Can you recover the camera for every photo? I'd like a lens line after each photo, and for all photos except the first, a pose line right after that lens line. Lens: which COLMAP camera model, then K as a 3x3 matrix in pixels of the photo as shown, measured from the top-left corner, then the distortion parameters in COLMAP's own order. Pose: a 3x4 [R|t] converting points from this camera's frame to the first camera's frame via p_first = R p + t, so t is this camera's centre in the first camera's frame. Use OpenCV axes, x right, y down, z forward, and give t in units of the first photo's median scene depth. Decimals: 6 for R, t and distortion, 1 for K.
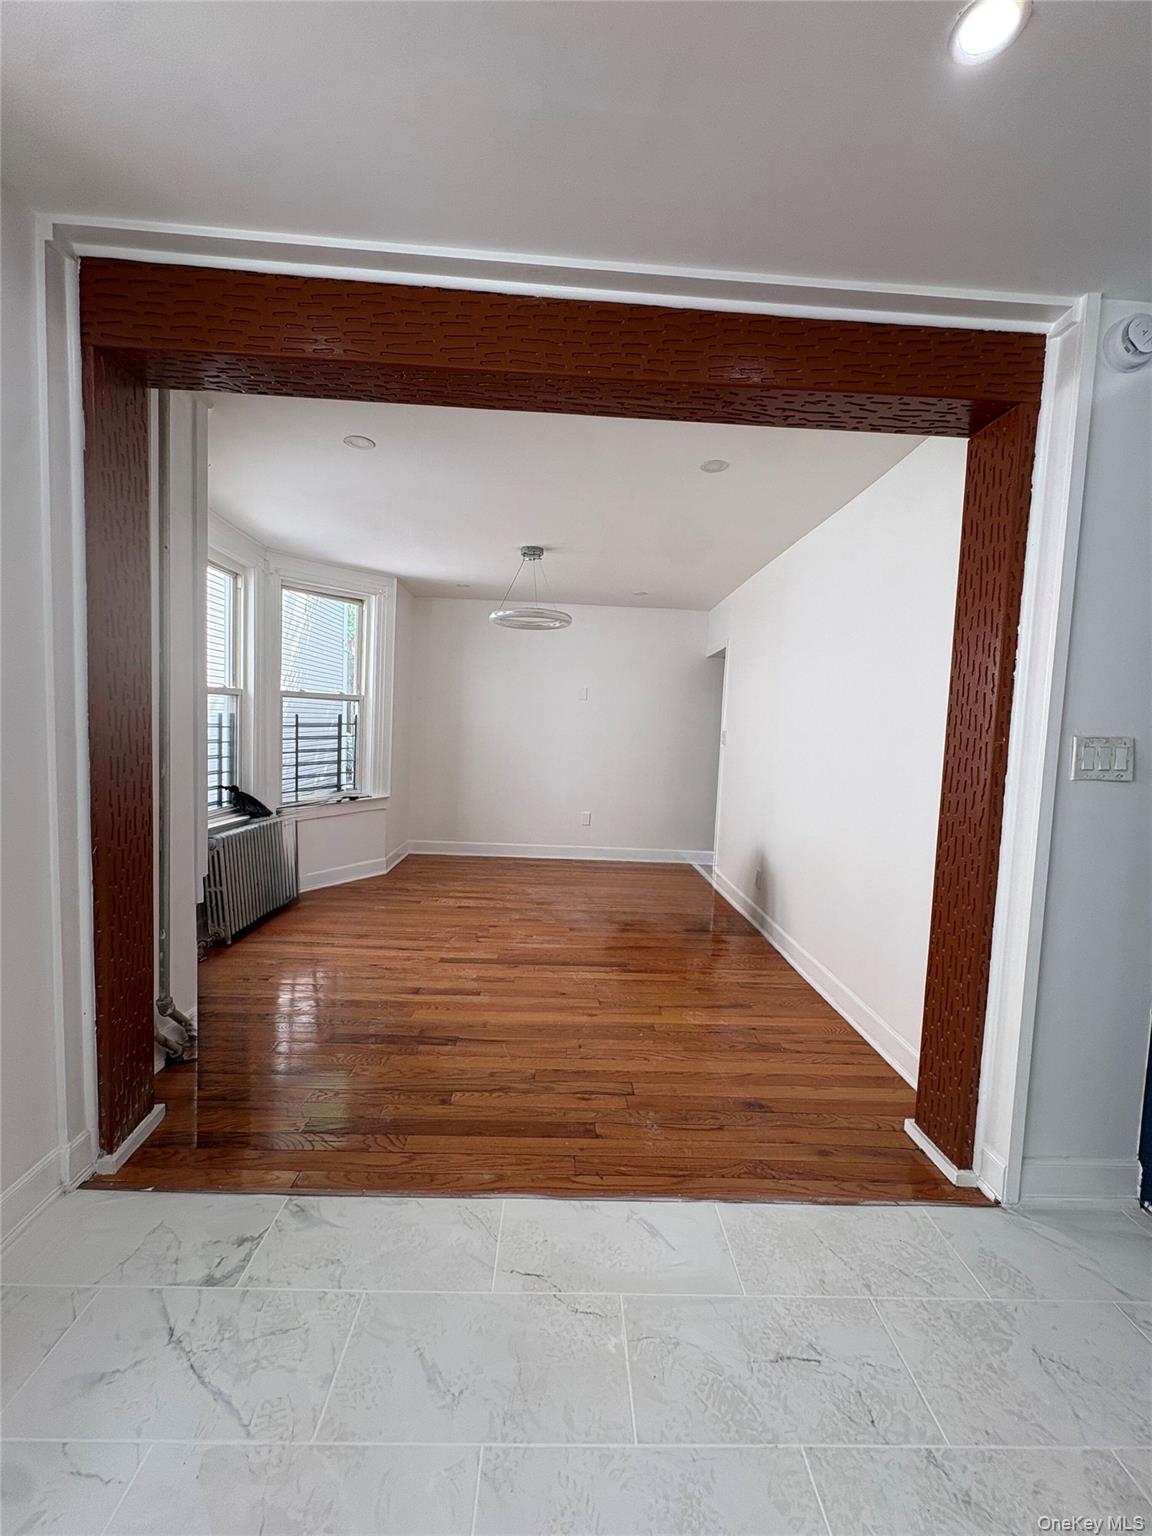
lens RADIAL K [[611.5, 0, 578.4], [0, 611.5, 766.7], [0, 0, 1]] dist [-0.000341, -0.000046]
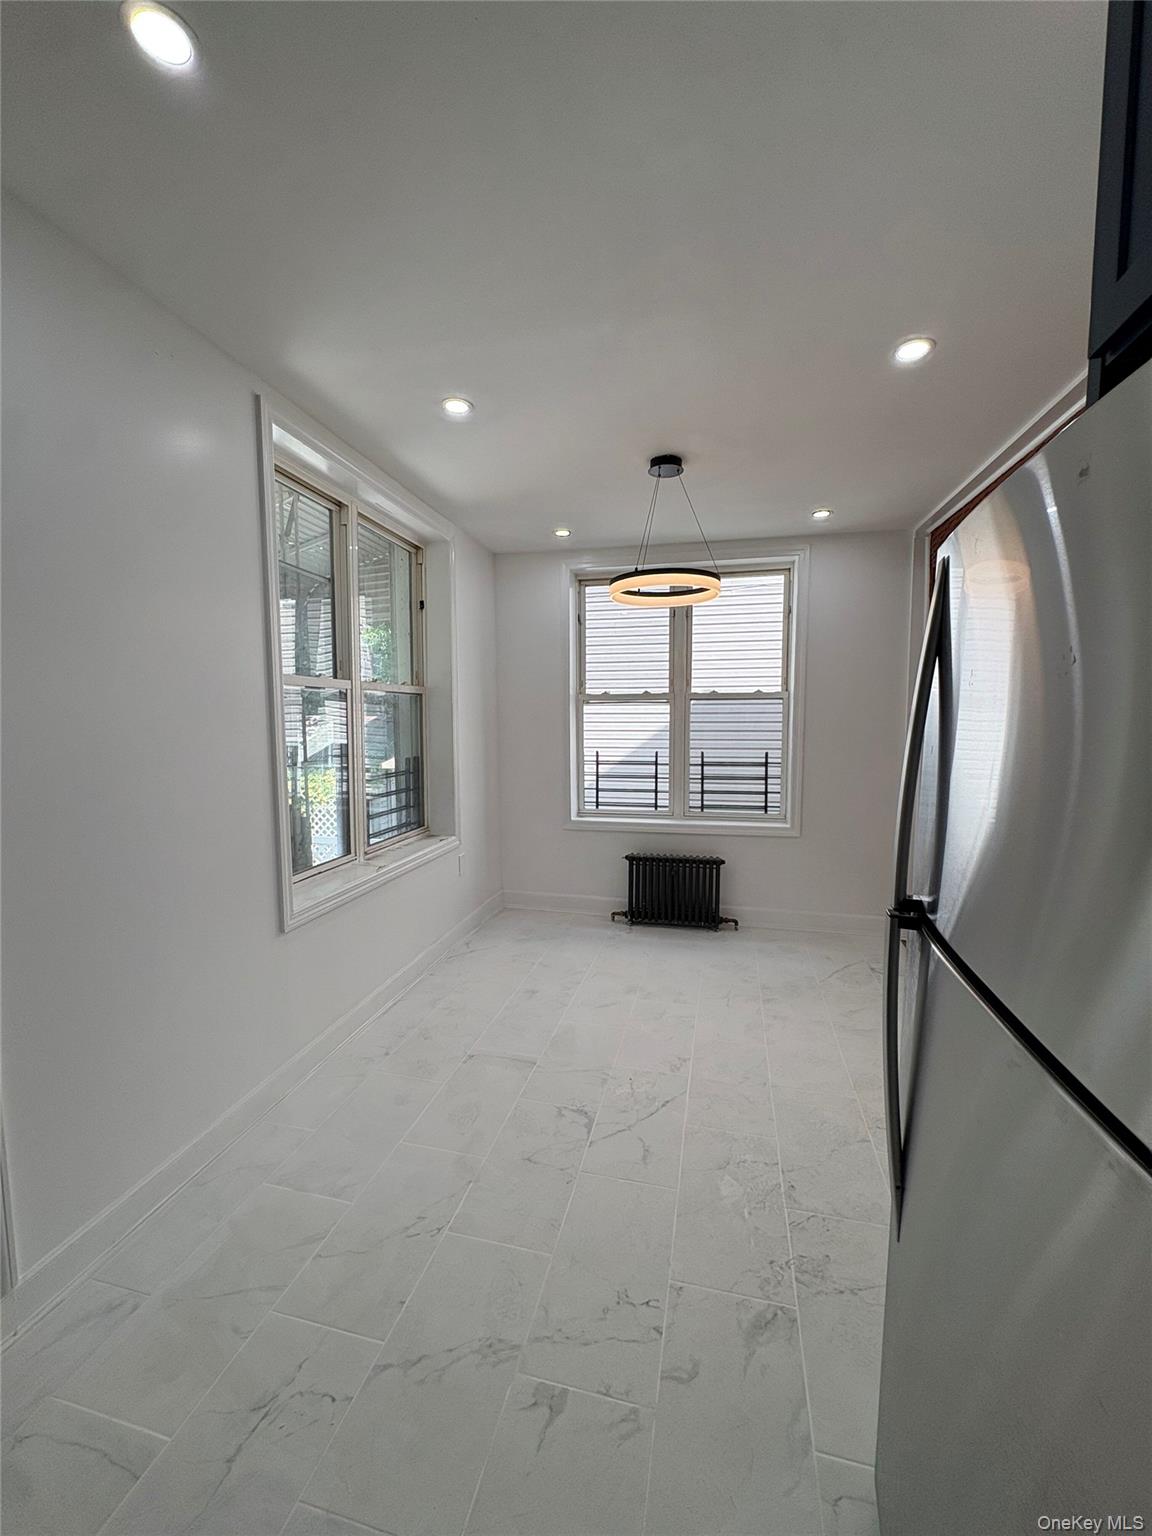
lens RADIAL K [[611.5, 0, 578.4], [0, 611.5, 766.7], [0, 0, 1]] dist [-0.000341, -0.000046]
pose [[-0.263018, 0.037196, -0.964074, 1.368877], [-0.076180, 0.995336, 0.059185, 0.002092], [0.961779, 0.089010, -0.258958, 0.308838]]
